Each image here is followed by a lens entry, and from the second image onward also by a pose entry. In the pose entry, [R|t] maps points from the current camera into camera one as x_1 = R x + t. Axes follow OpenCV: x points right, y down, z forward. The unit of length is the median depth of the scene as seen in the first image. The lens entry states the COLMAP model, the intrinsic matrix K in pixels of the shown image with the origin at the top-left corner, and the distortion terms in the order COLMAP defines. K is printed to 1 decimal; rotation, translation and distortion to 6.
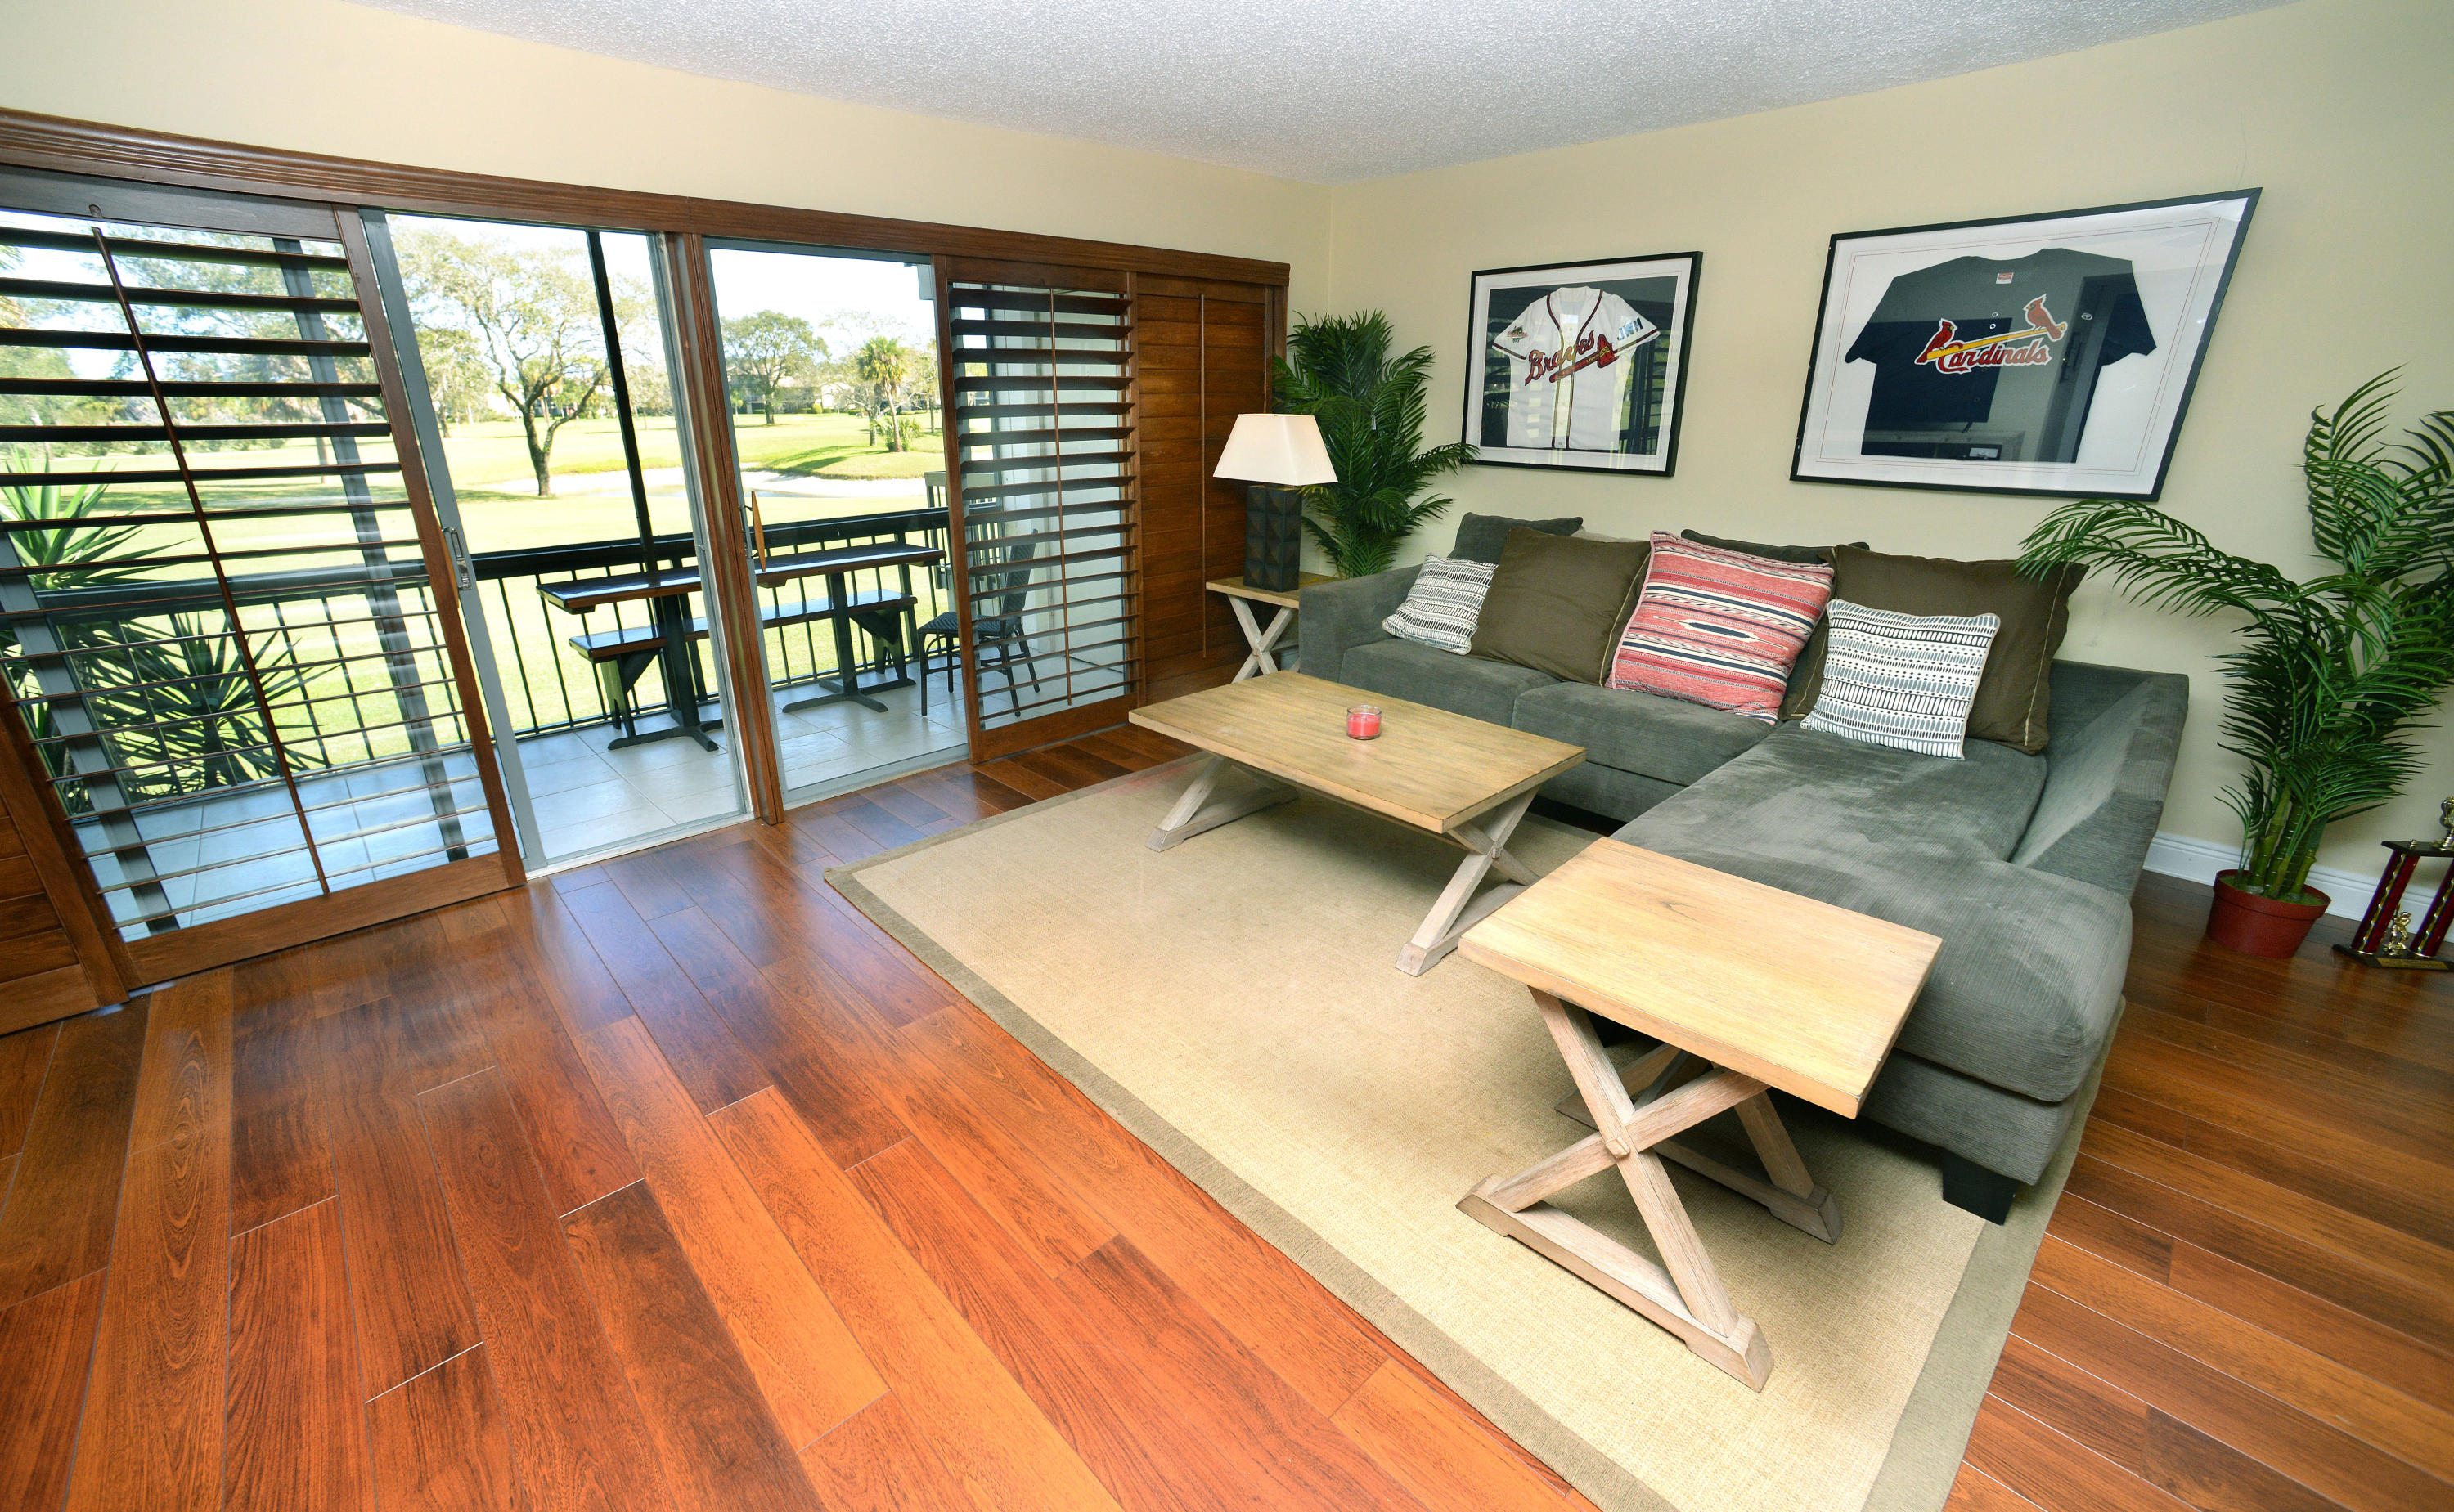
lens RADIAL K [[1013.0, 0, 1226.7], [0, 1013.0, 748.1], [0, 0, 1]] dist [0.004312, 0.000796]
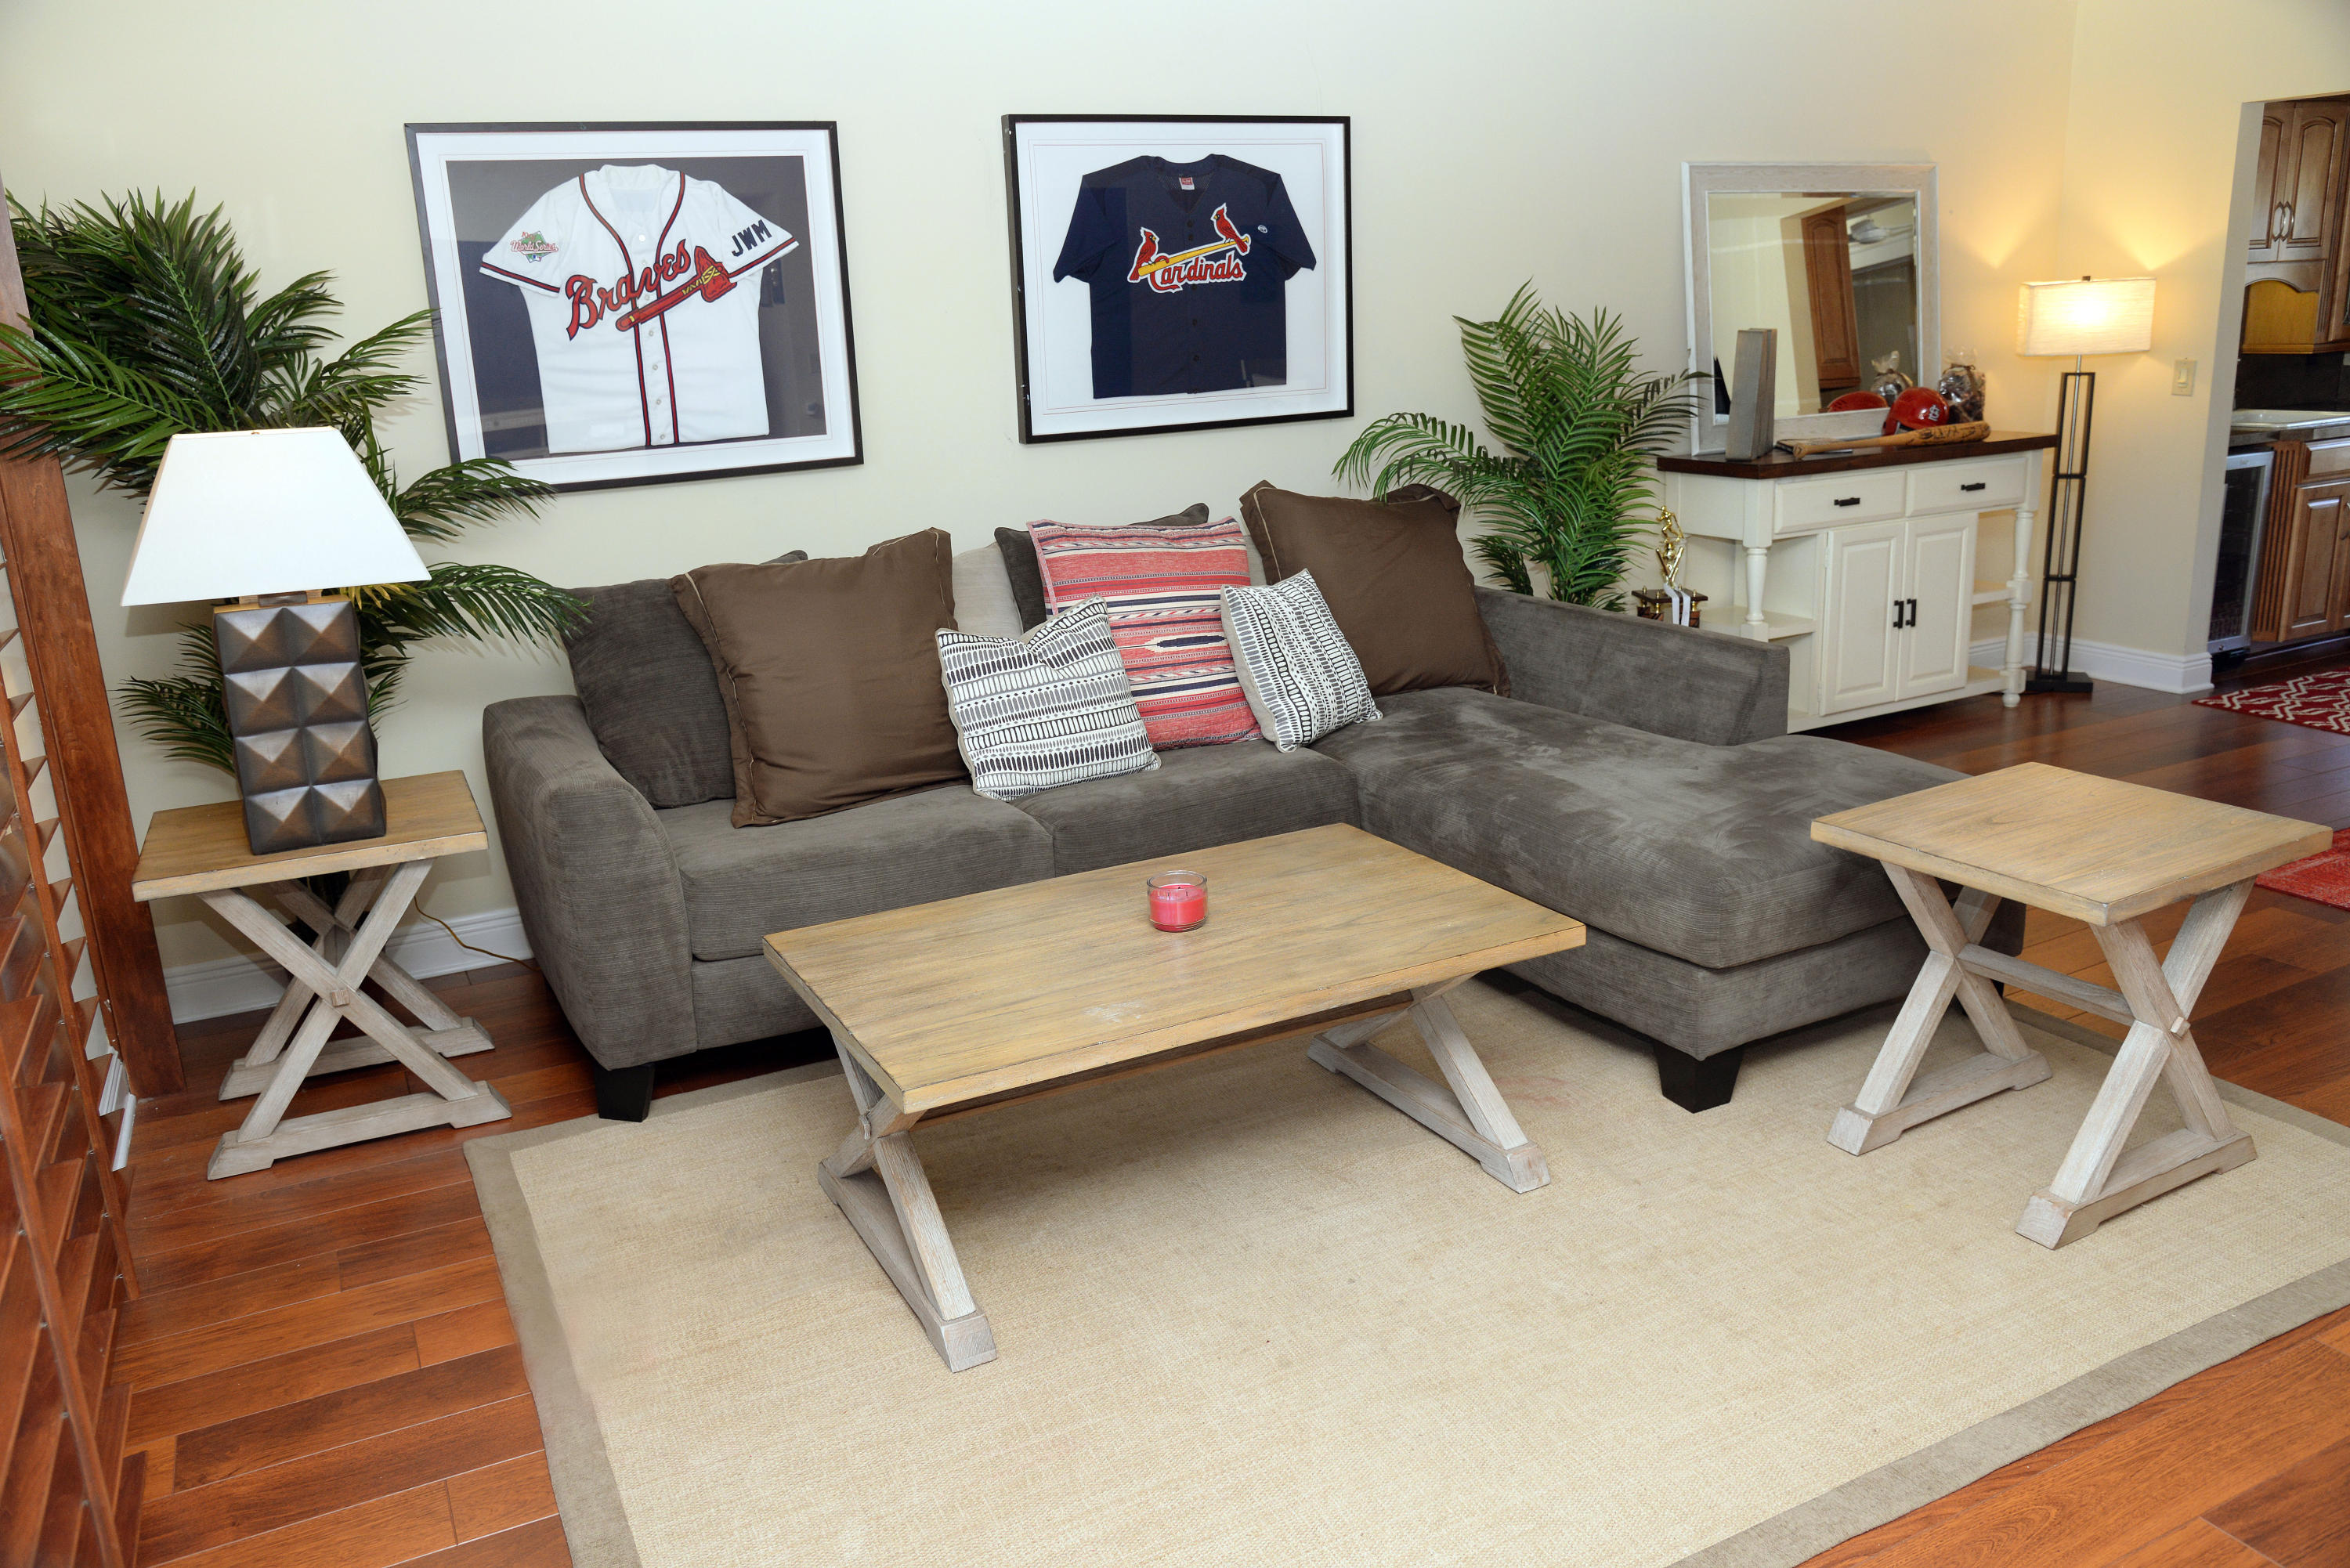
lens RADIAL K [[1803.6, 0, 1179.8], [0, 1803.6, 789.8], [0, 0, 1]] dist [-0.000809, 0.006035]
pose [[0.289655, -0.277569, 0.916000, -0.624001], [0.362665, 0.917493, 0.163341, -0.202879], [-0.885762, 0.284888, 0.366421, 0.494553]]
